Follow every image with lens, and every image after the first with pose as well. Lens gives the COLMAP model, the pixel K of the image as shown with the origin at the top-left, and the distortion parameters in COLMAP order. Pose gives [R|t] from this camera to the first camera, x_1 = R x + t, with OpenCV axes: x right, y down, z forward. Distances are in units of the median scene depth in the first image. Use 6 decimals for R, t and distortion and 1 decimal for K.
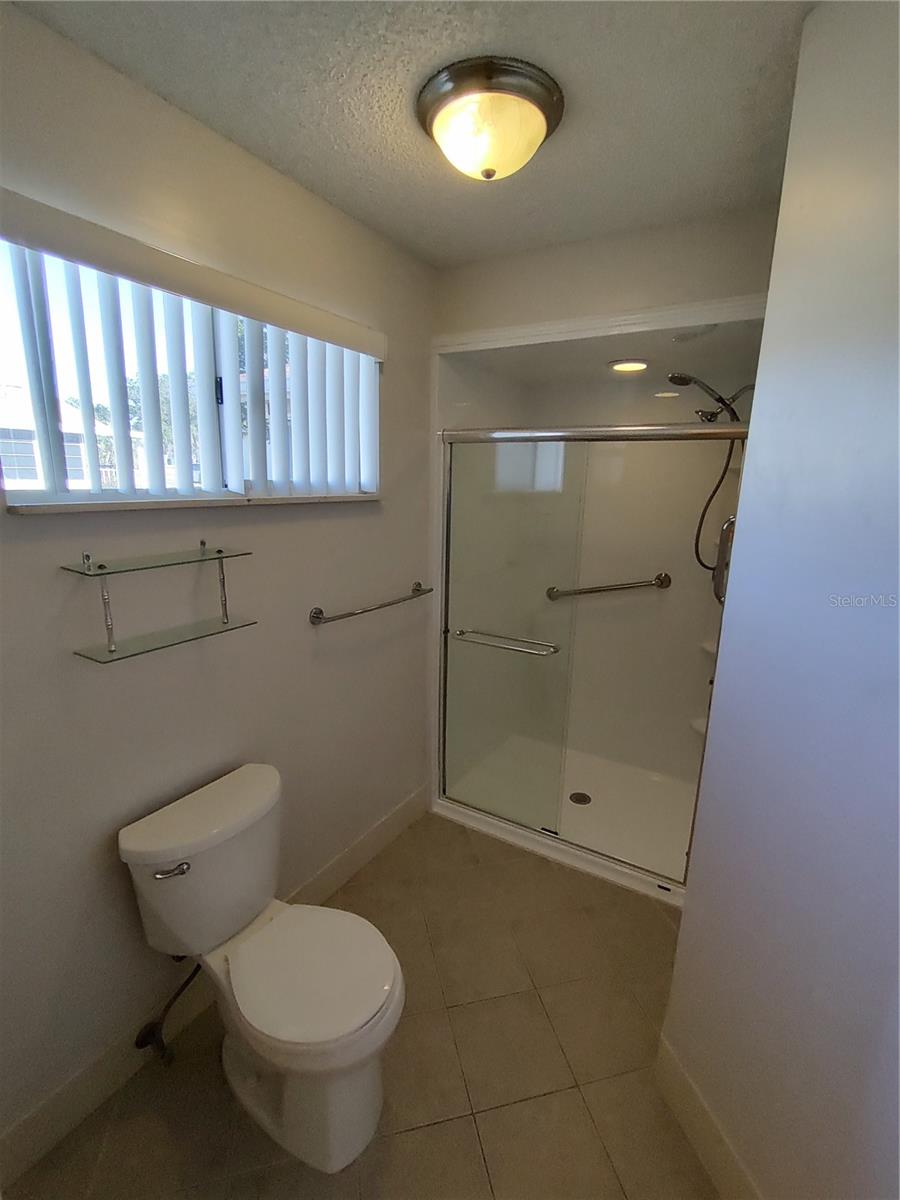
lens RADIAL K [[544.8, 0, 452.0], [0, 544.8, 596.7], [0, 0, 1]] dist [-0.005244, 0.001940]
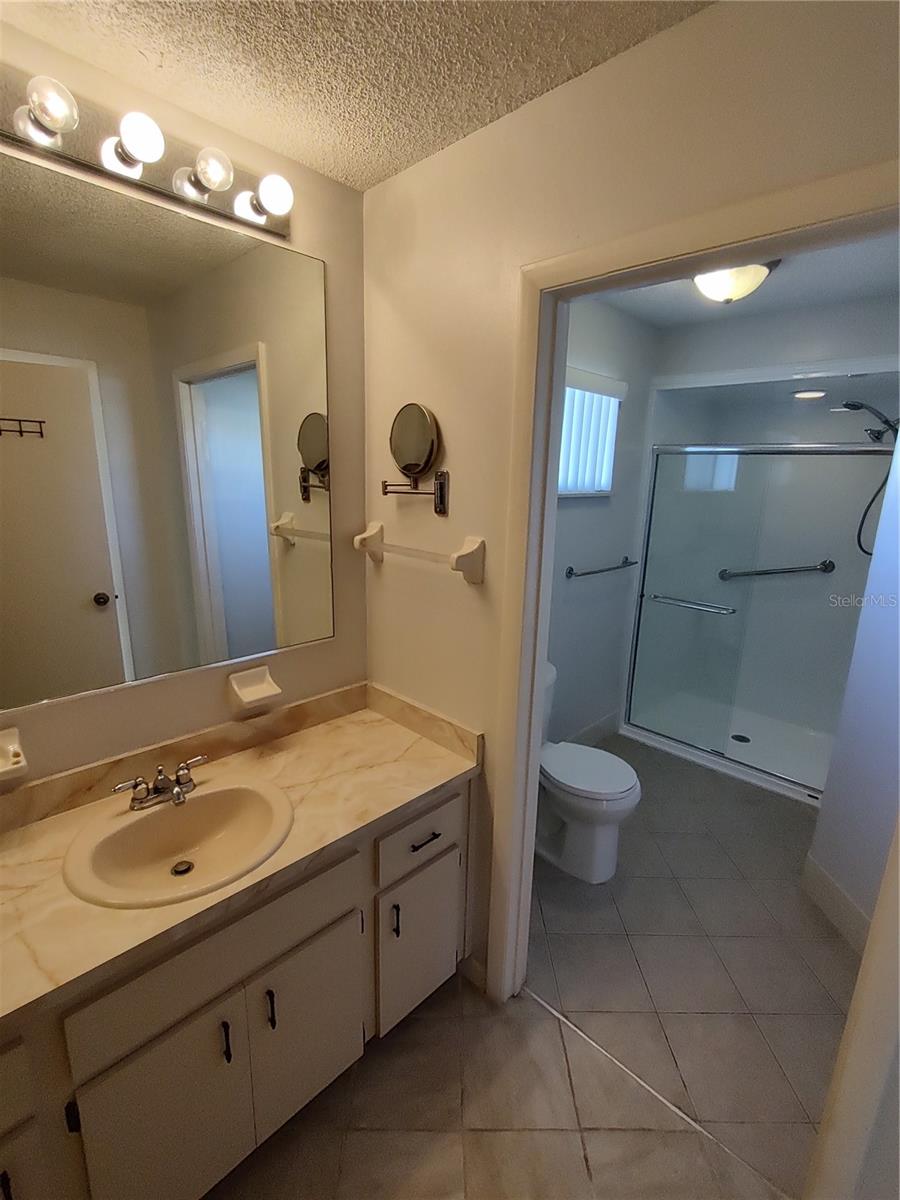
lens RADIAL K [[544.8, 0, 447.3], [0, 544.8, 603.2], [0, 0, 1]] dist [-0.005244, 0.001940]
pose [[0.971894, 0.057639, -0.228254, -0.181099], [-0.056513, 0.998336, 0.011473, 0.099632], [0.228535, 0.001749, 0.973534, -0.442363]]
